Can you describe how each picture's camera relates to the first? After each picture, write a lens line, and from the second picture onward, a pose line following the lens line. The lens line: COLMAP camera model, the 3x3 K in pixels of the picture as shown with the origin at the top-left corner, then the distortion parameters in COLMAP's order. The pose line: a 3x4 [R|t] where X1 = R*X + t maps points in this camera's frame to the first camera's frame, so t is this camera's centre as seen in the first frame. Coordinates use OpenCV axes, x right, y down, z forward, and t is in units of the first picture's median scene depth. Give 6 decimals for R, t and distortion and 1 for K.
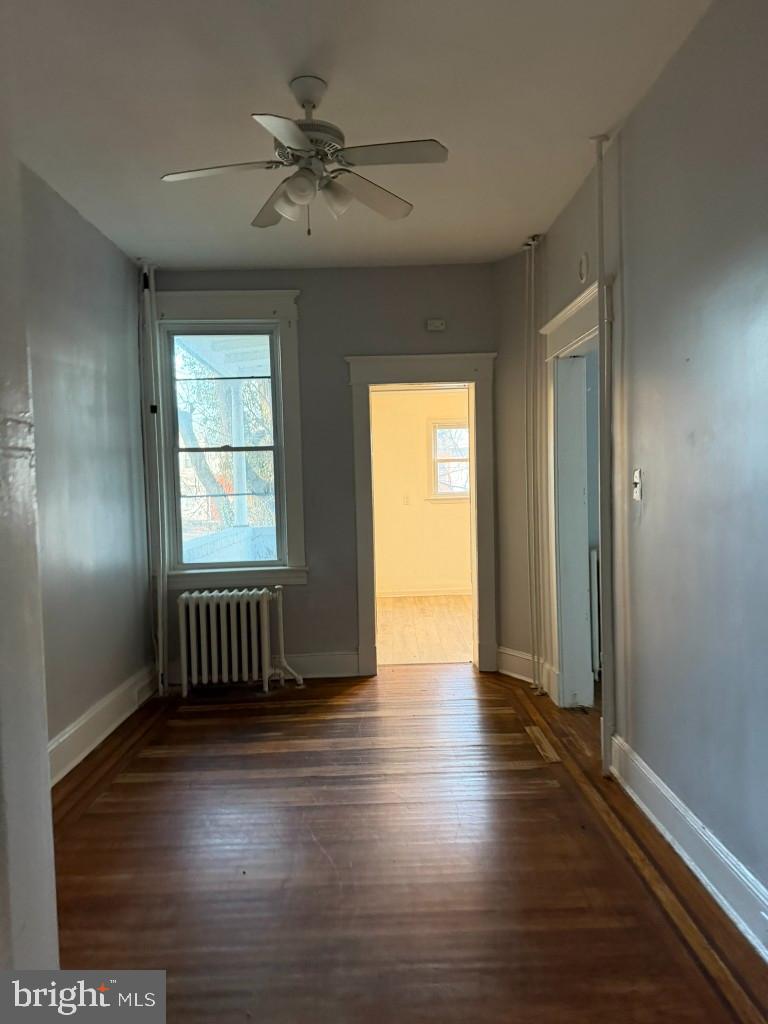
lens RADIAL K [[718.4, 0, 388.5], [0, 718.4, 517.9], [0, 0, 1]] dist [0.091993, -0.154864]
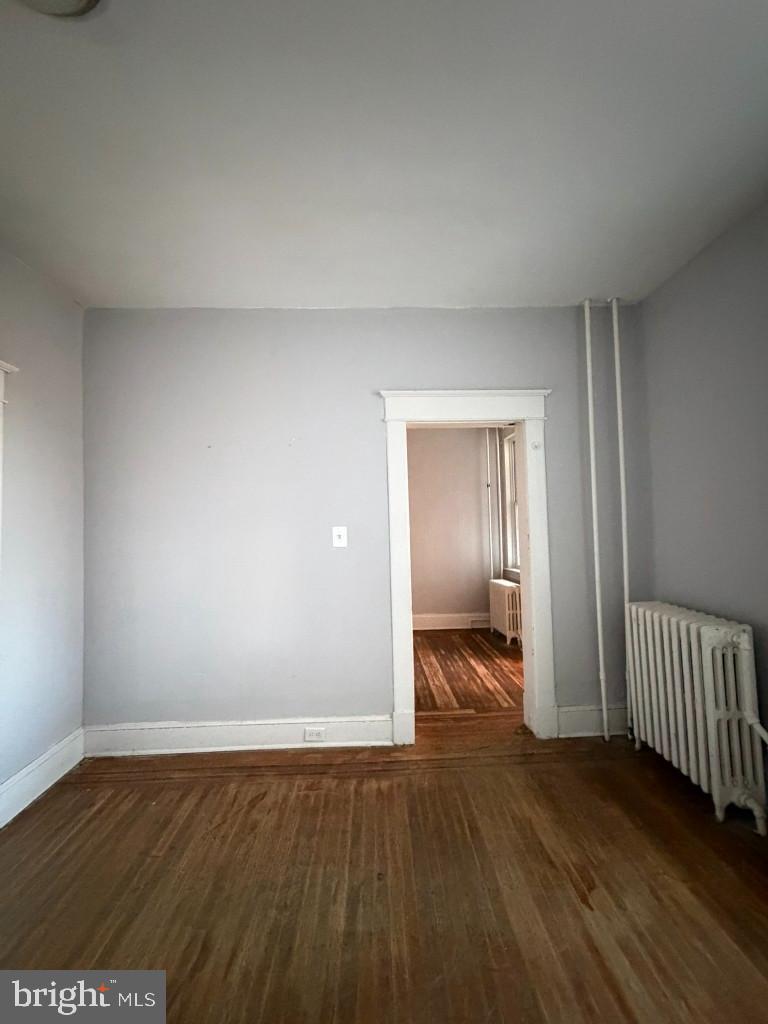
lens RADIAL K [[408.2, 0, 384.2], [0, 408.2, 509.2], [0, 0, 1]] dist [0.000939, -0.000033]
pose [[0.017806, -0.015811, -0.999716, 0.796007], [-0.029067, 0.999444, -0.016324, -0.057477], [0.999419, 0.029349, 0.017337, 0.671341]]
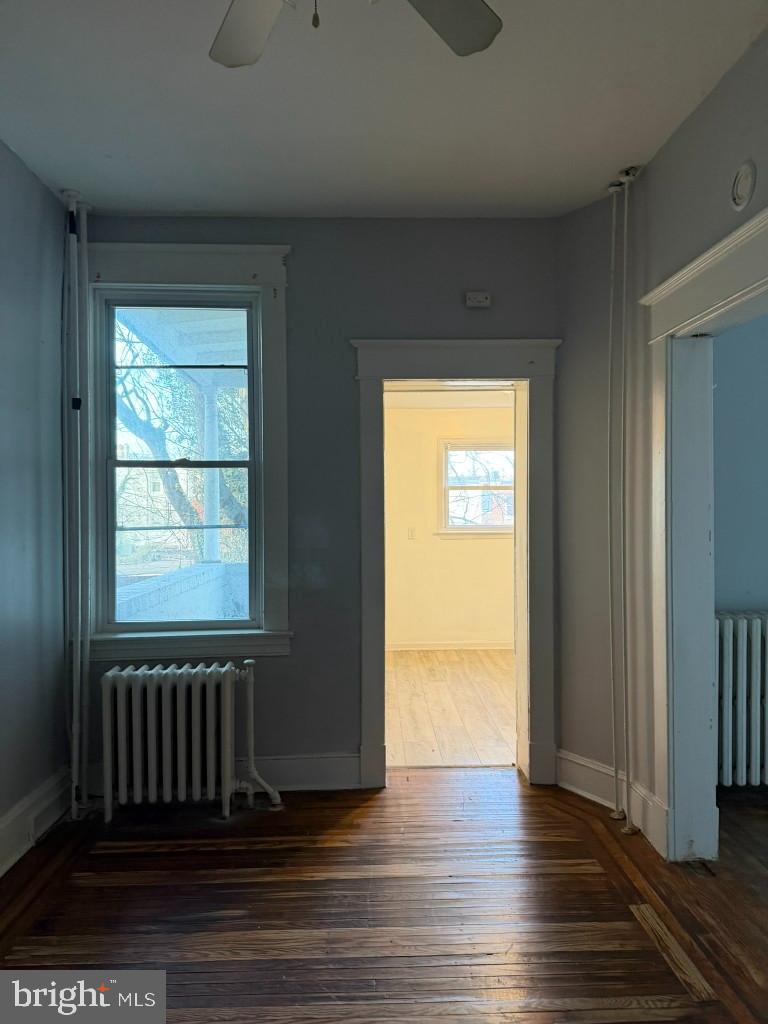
lens RADIAL K [[718.4, 0, 388.5], [0, 718.4, 517.9], [0, 0, 1]] dist [0.091993, -0.154864]
pose [[0.999543, 0.020934, 0.021793, -0.036105], [-0.020066, 0.999027, -0.039286, -0.018452], [-0.022594, 0.038831, 0.998990, 0.293382]]
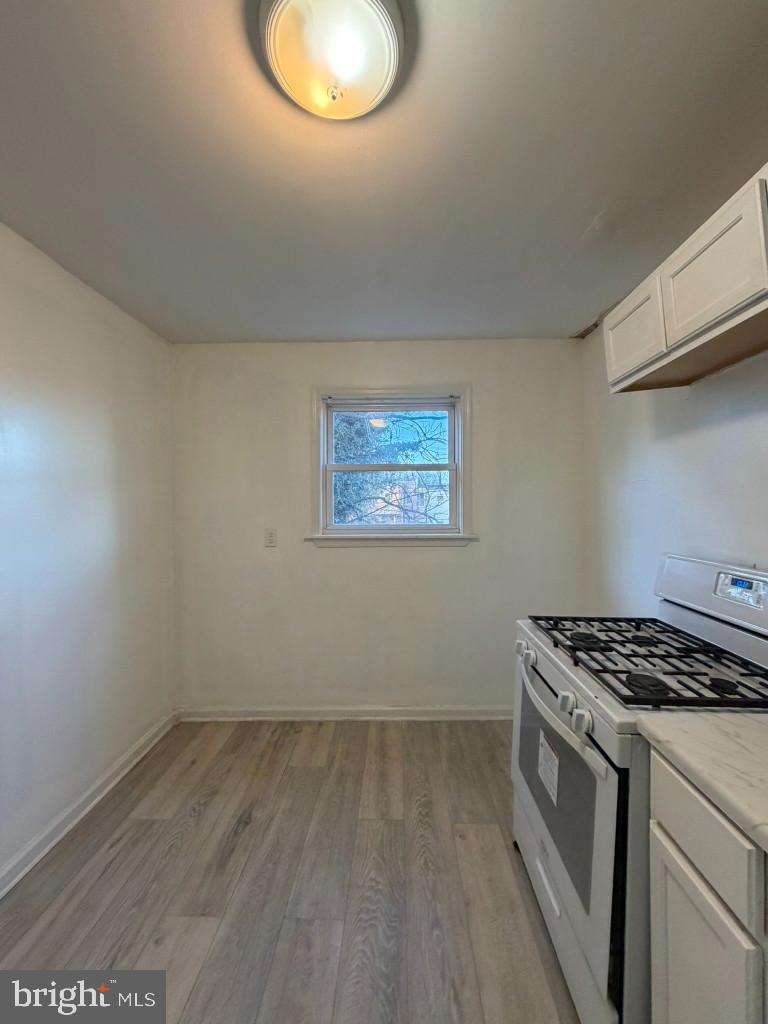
lens RADIAL K [[408.2, 0, 384.2], [0, 408.2, 509.2], [0, 0, 1]] dist [0.000939, -0.000033]
pose [[0.999305, 0.021245, -0.030619, 0.213357], [-0.022463, 0.998947, -0.040012, -0.065823], [0.029737, 0.040672, 0.998730, 1.251067]]
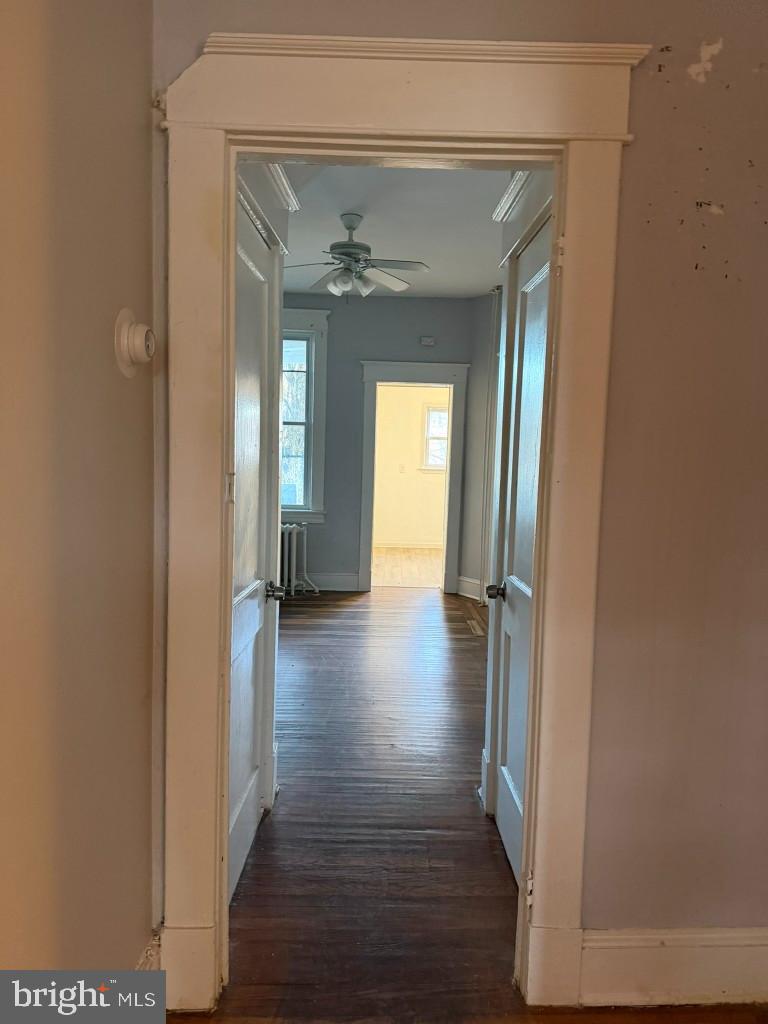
lens RADIAL K [[718.4, 0, 388.5], [0, 718.4, 517.9], [0, 0, 1]] dist [0.091993, -0.154864]
pose [[0.998360, 0.057190, 0.002636, 0.006730], [-0.057249, 0.997585, 0.039330, 0.020458], [-0.000380, -0.039416, 0.999223, -0.406121]]
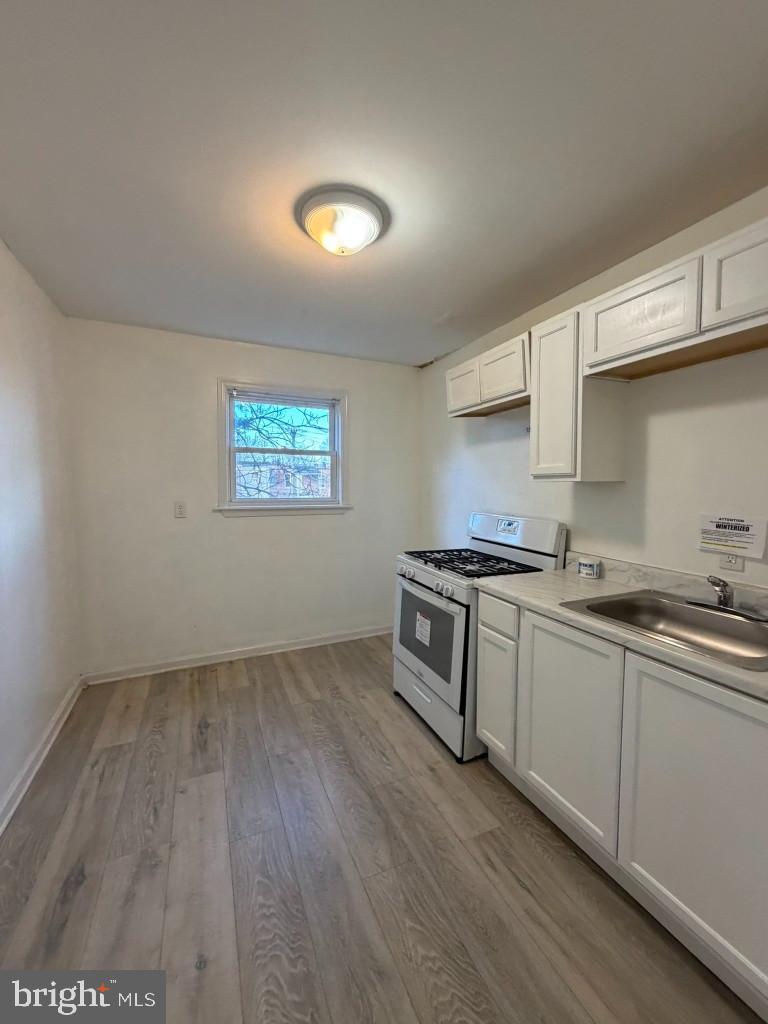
lens RADIAL K [[408.2, 0, 384.2], [0, 408.2, 509.2], [0, 0, 1]] dist [0.000939, -0.000033]
pose [[0.911444, 0.008495, 0.411335, 0.072659], [-0.011680, 0.999918, 0.005230, -0.053699], [-0.411257, -0.009571, 0.911469, 1.107051]]
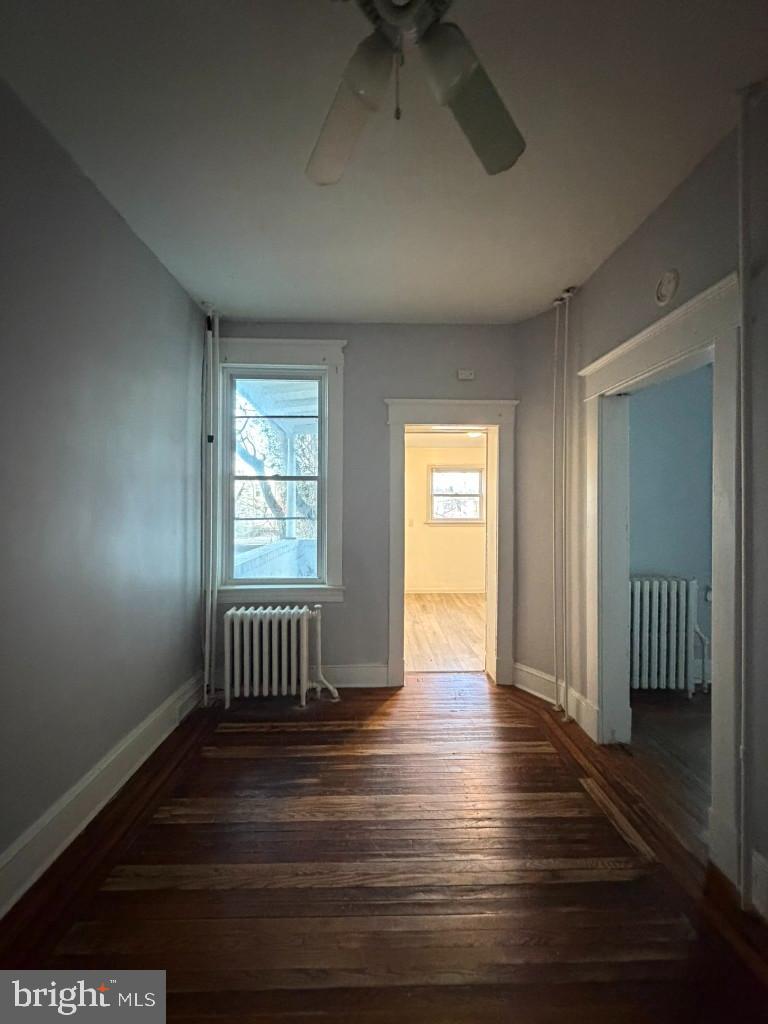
lens RADIAL K [[408.2, 0, 384.2], [0, 408.2, 509.2], [0, 0, 1]] dist [0.000939, -0.000033]
pose [[0.999489, 0.029737, 0.011714, -0.065554], [-0.029142, 0.998419, -0.048064, -0.022167], [-0.013125, 0.047698, 0.998776, 0.381843]]
